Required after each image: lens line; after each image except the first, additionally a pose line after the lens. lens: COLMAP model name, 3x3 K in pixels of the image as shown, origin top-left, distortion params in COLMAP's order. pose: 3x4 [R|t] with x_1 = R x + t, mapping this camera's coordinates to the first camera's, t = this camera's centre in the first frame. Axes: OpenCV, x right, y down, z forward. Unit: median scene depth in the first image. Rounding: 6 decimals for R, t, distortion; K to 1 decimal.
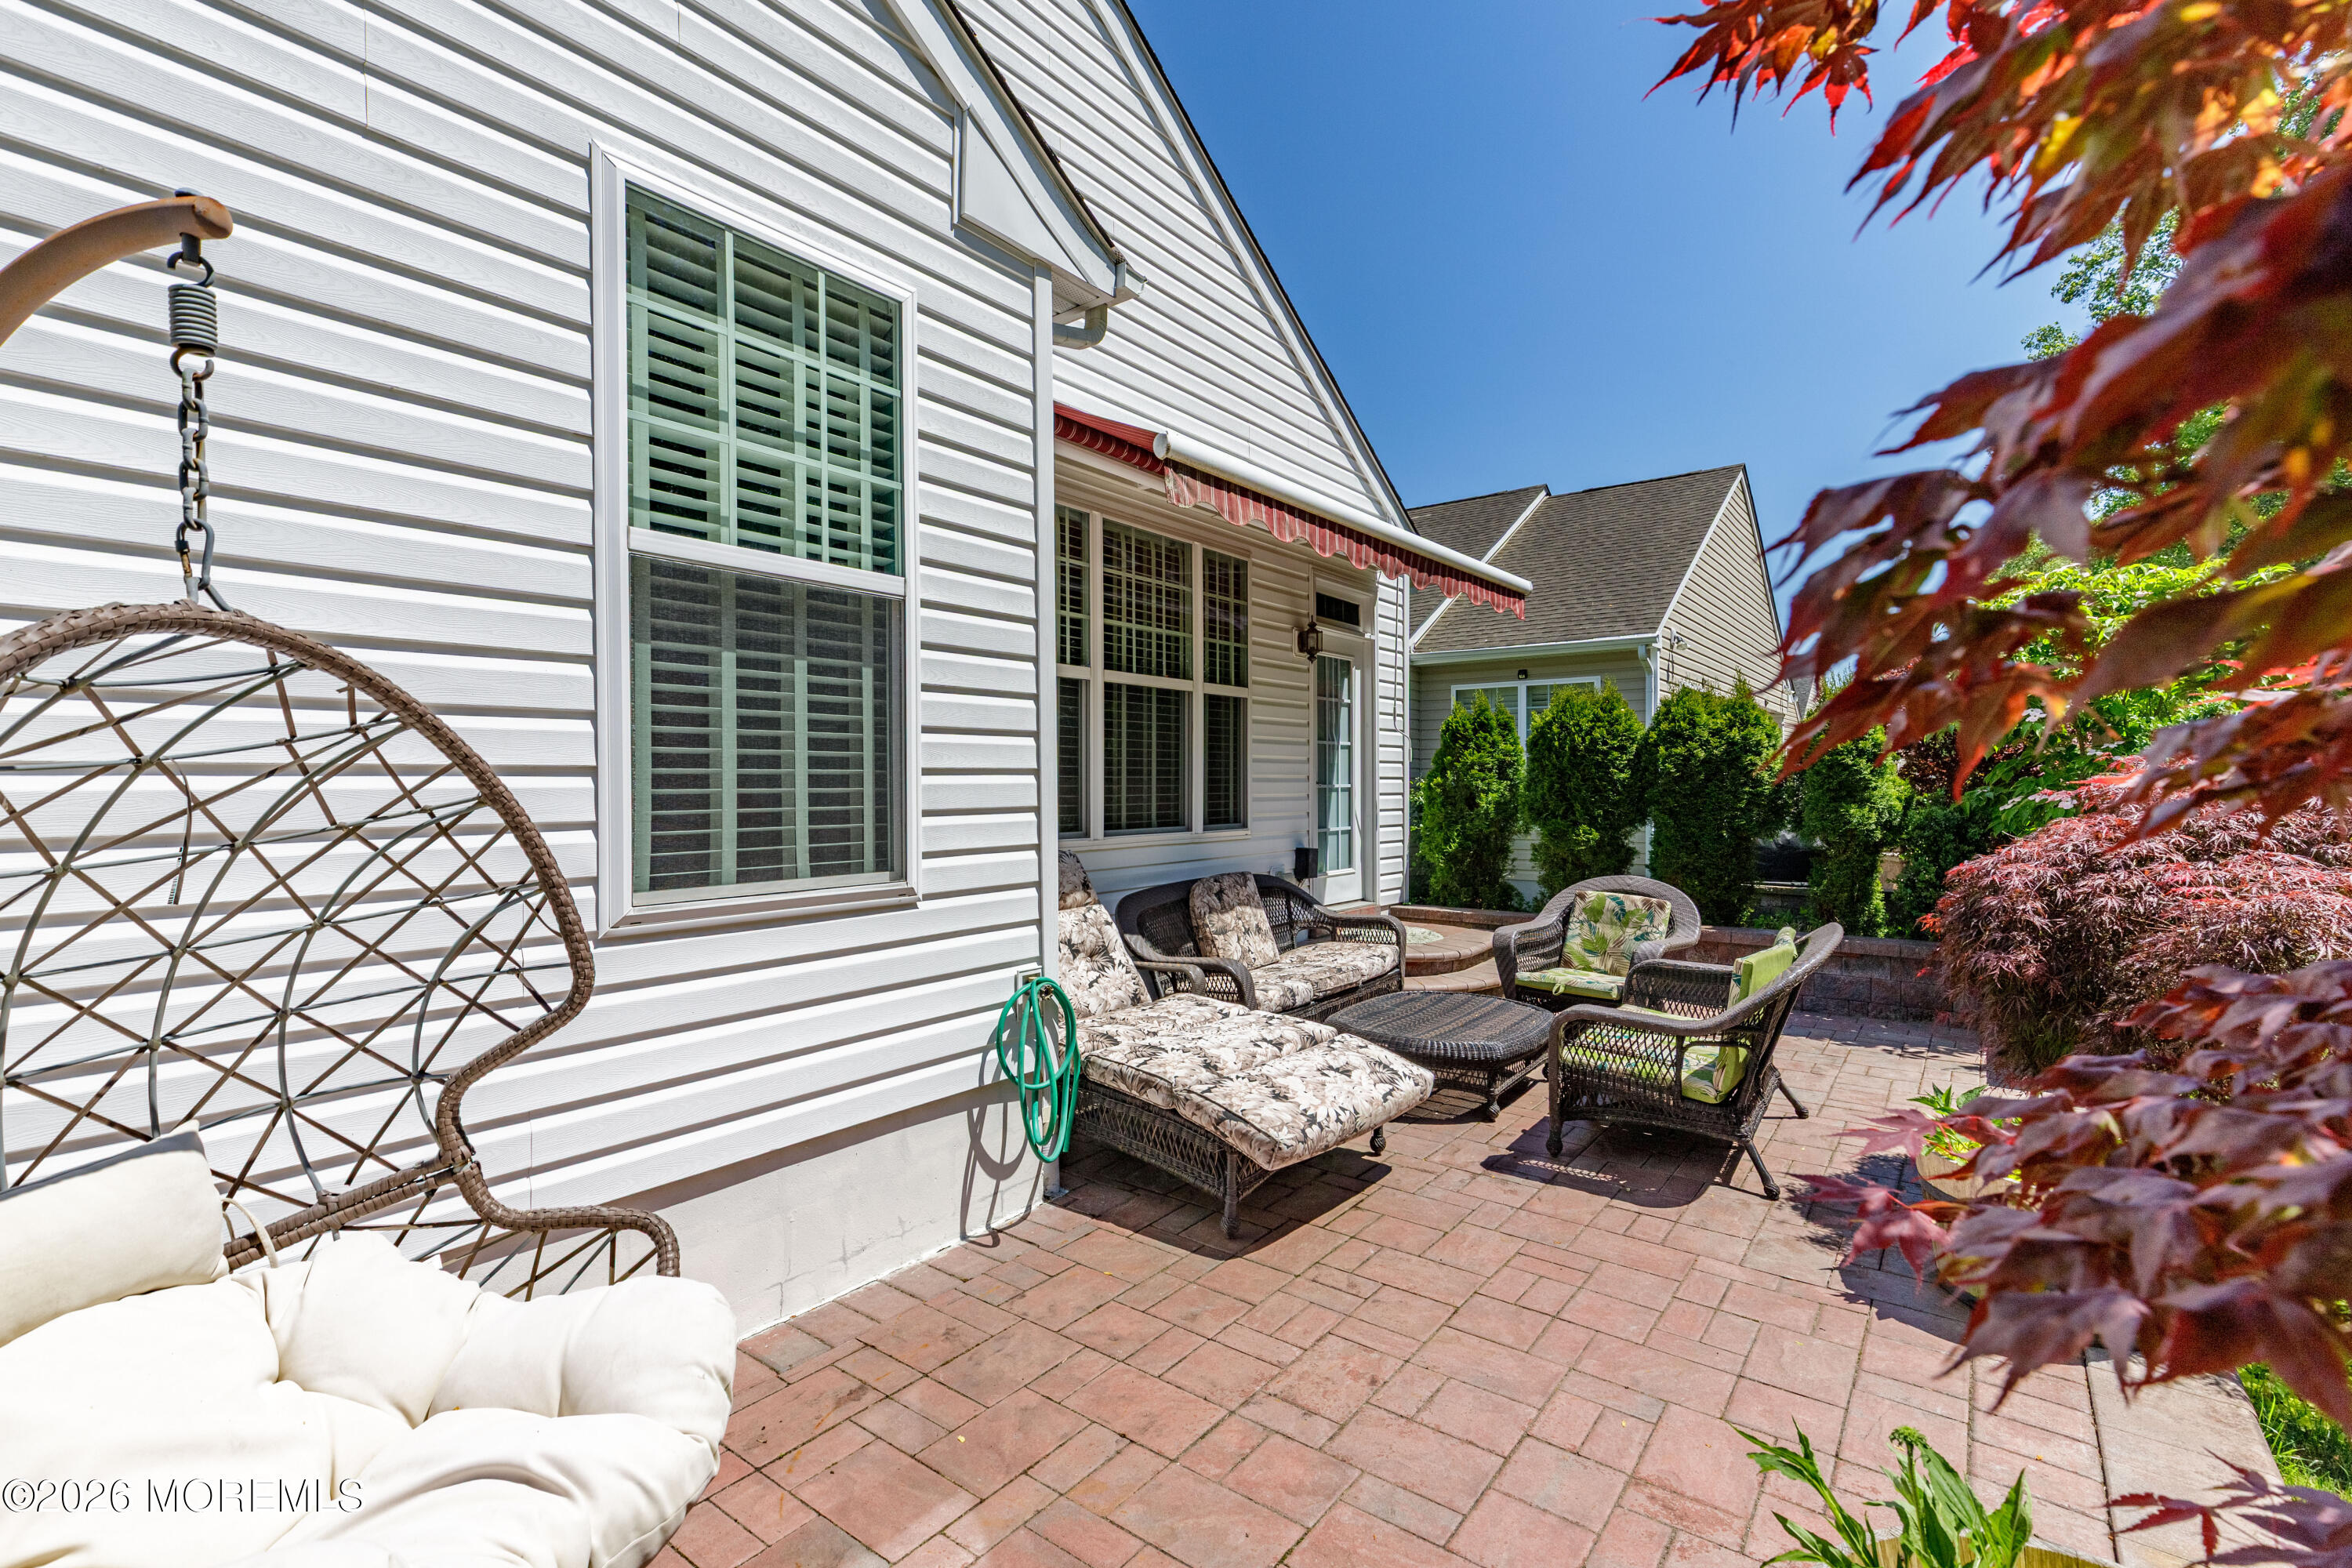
lens RADIAL K [[1064.5, 0, 1140.6], [0, 1064.5, 791.6], [0, 0, 1]] dist [0.003625, 0.000170]
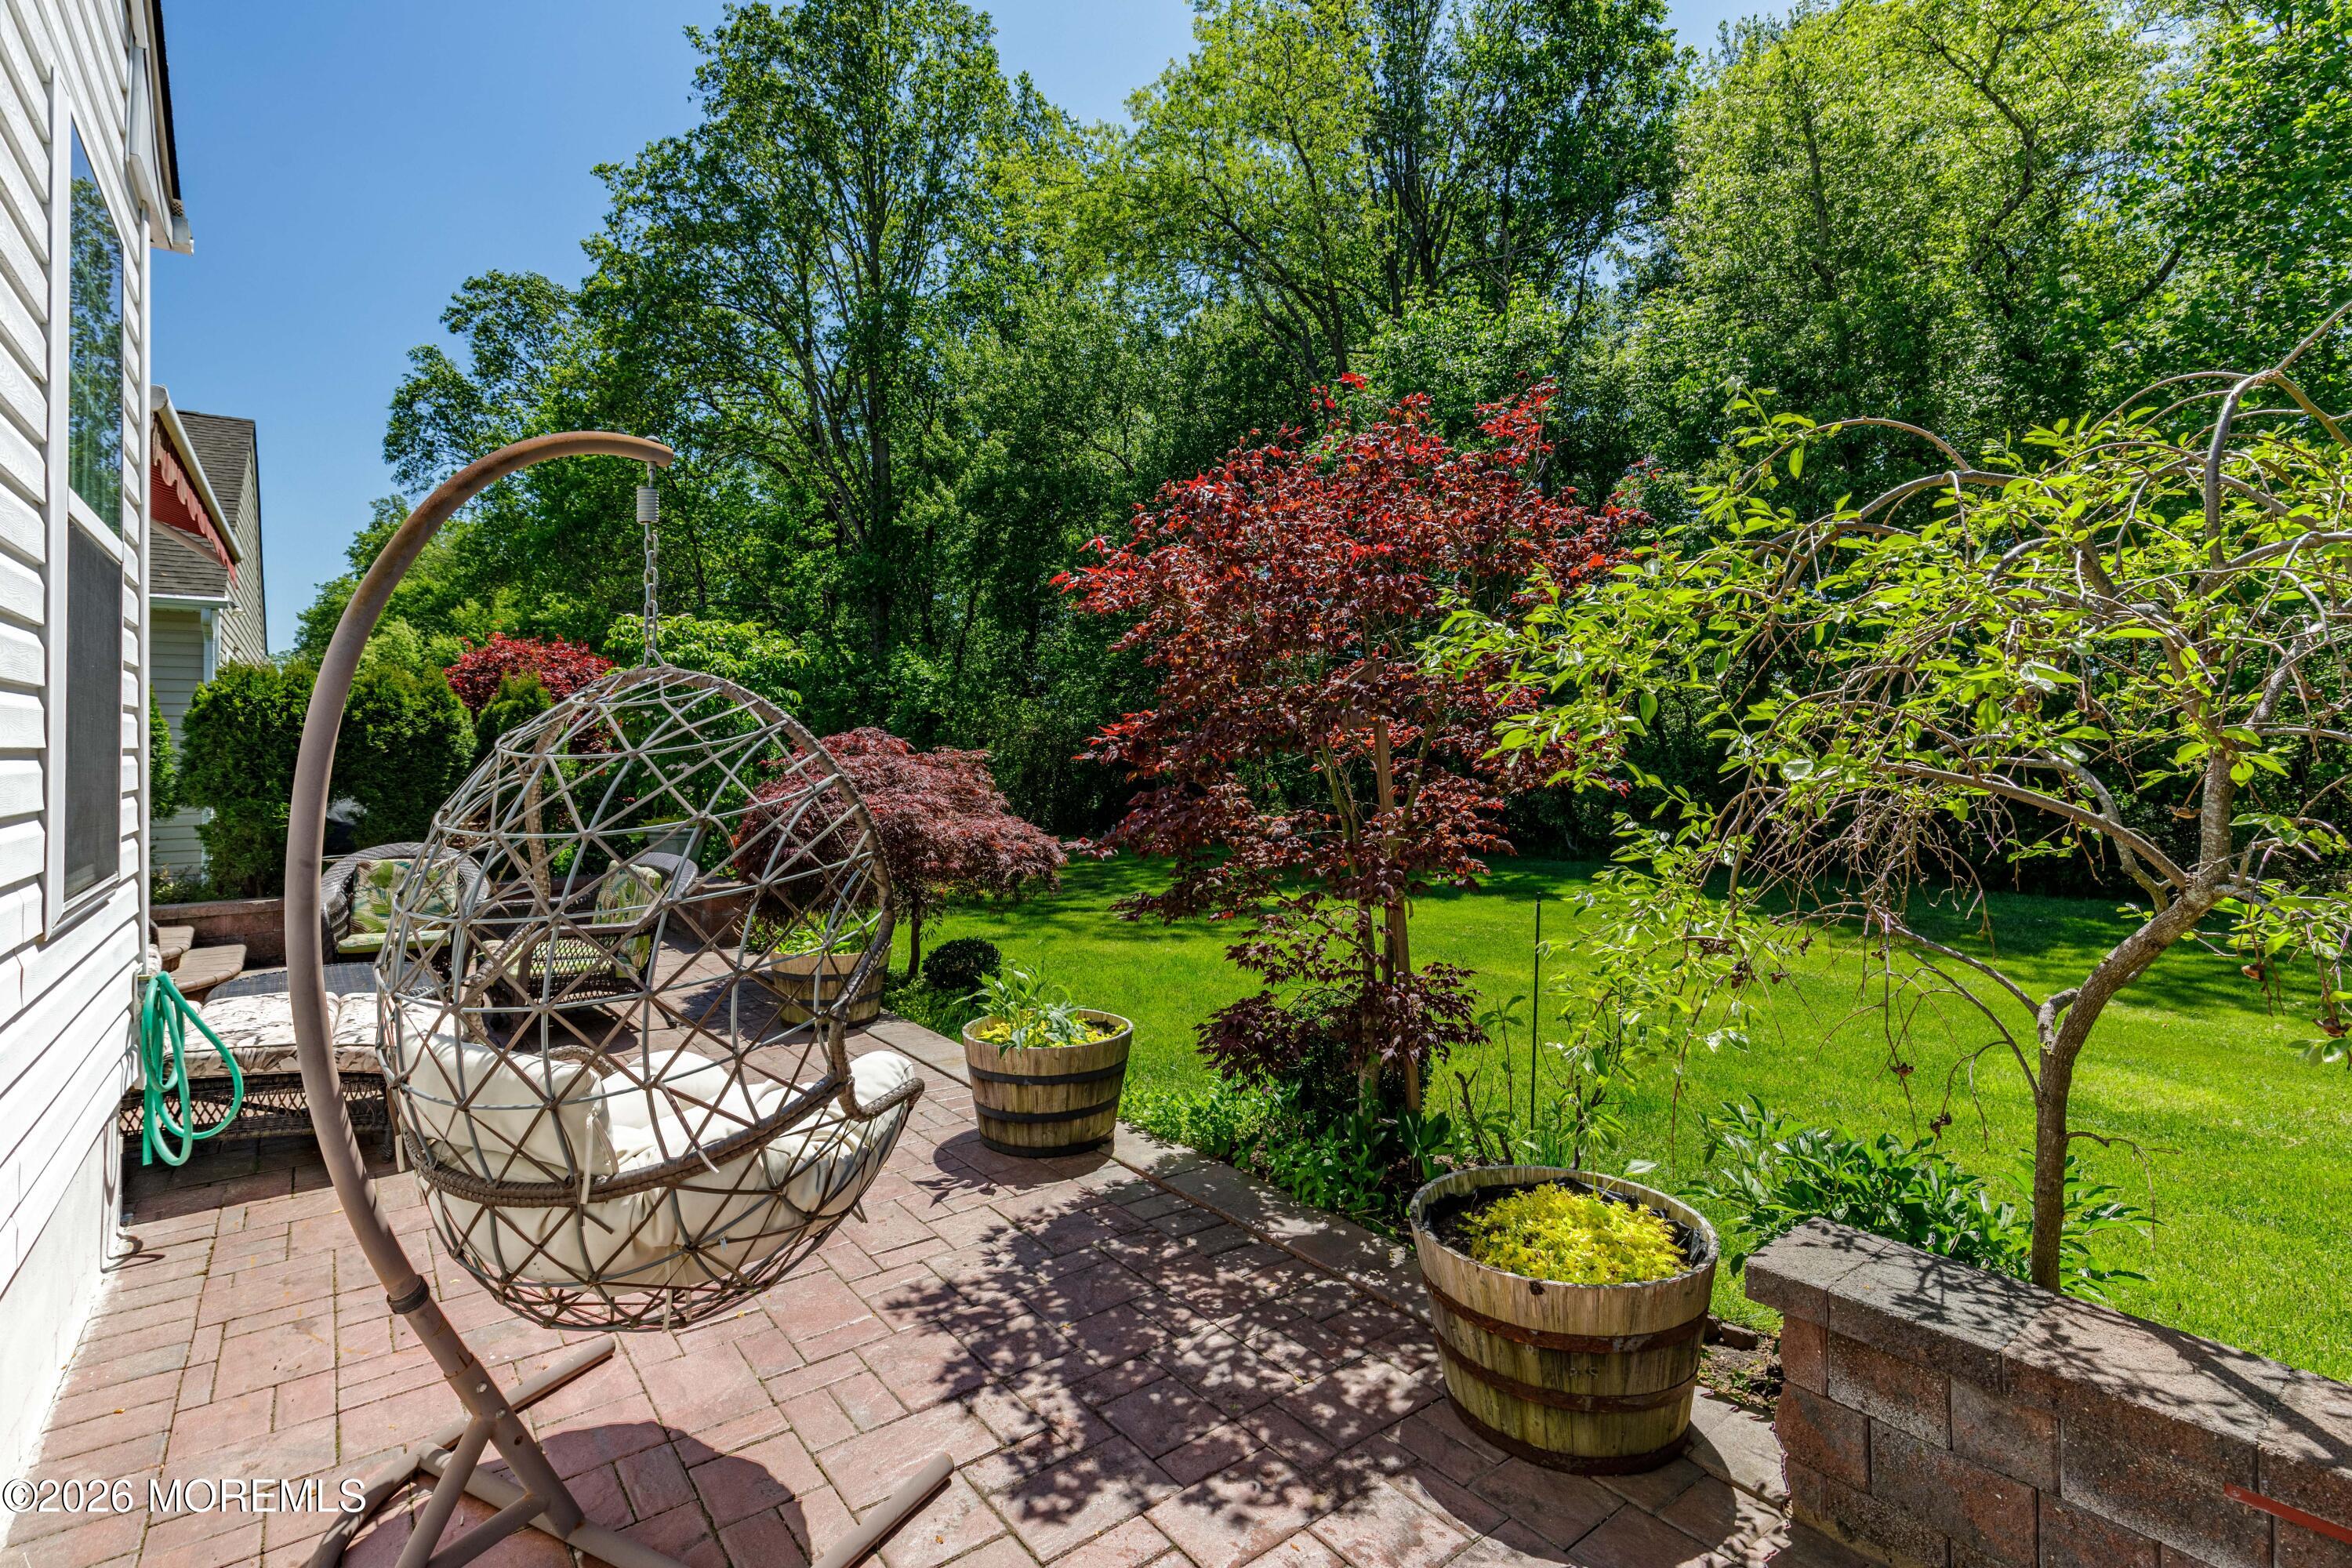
lens RADIAL K [[1062.3, 0, 1185.0], [0, 1062.3, 729.1], [0, 0, 1]] dist [0.013065, -0.000025]
pose [[0.240842, 0.019494, 0.970368, -0.675248], [0.015320, 0.999597, -0.023884, -0.000204], [-0.970443, 0.020618, 0.240447, -0.086321]]
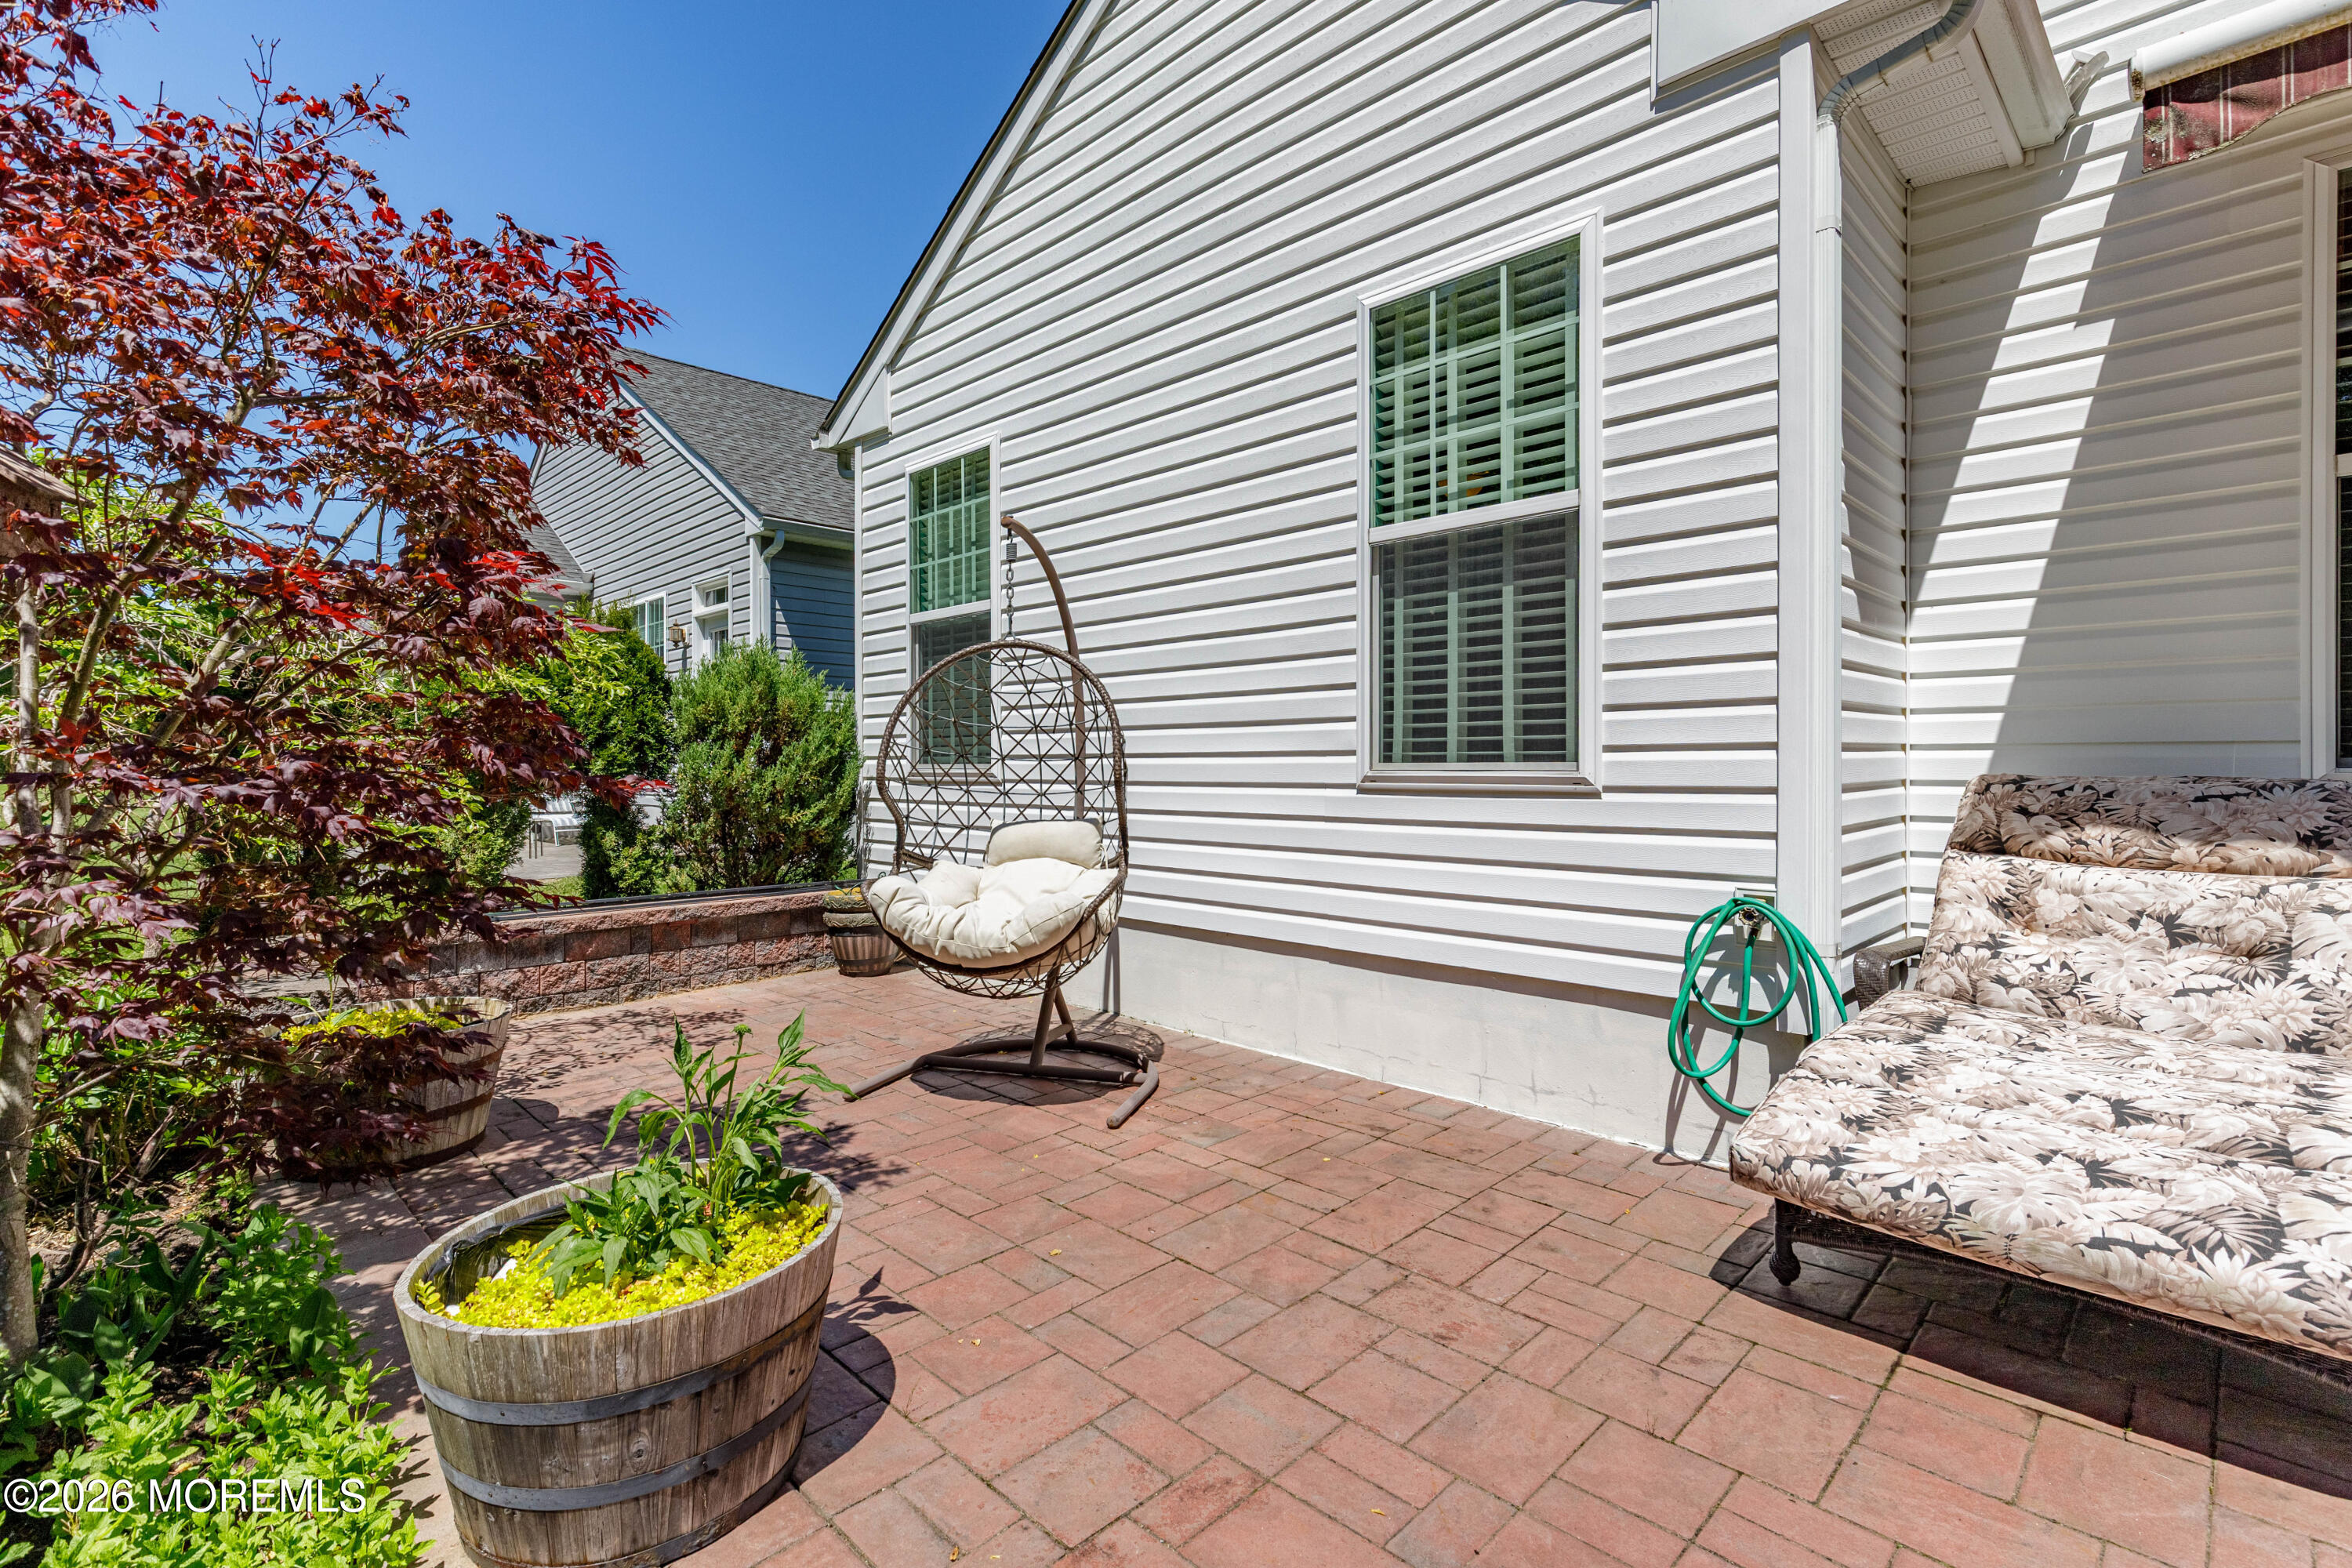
lens RADIAL K [[1121.3, 0, 1234.4], [0, 1121.3, 772.2], [0, 0, 1]] dist [0.002845, 0.000081]
pose [[-0.103731, 0.007528, -0.994577, 0.707516], [-0.005049, 0.999954, 0.008095, 0.058521], [0.994593, 0.005861, -0.103688, 0.579197]]
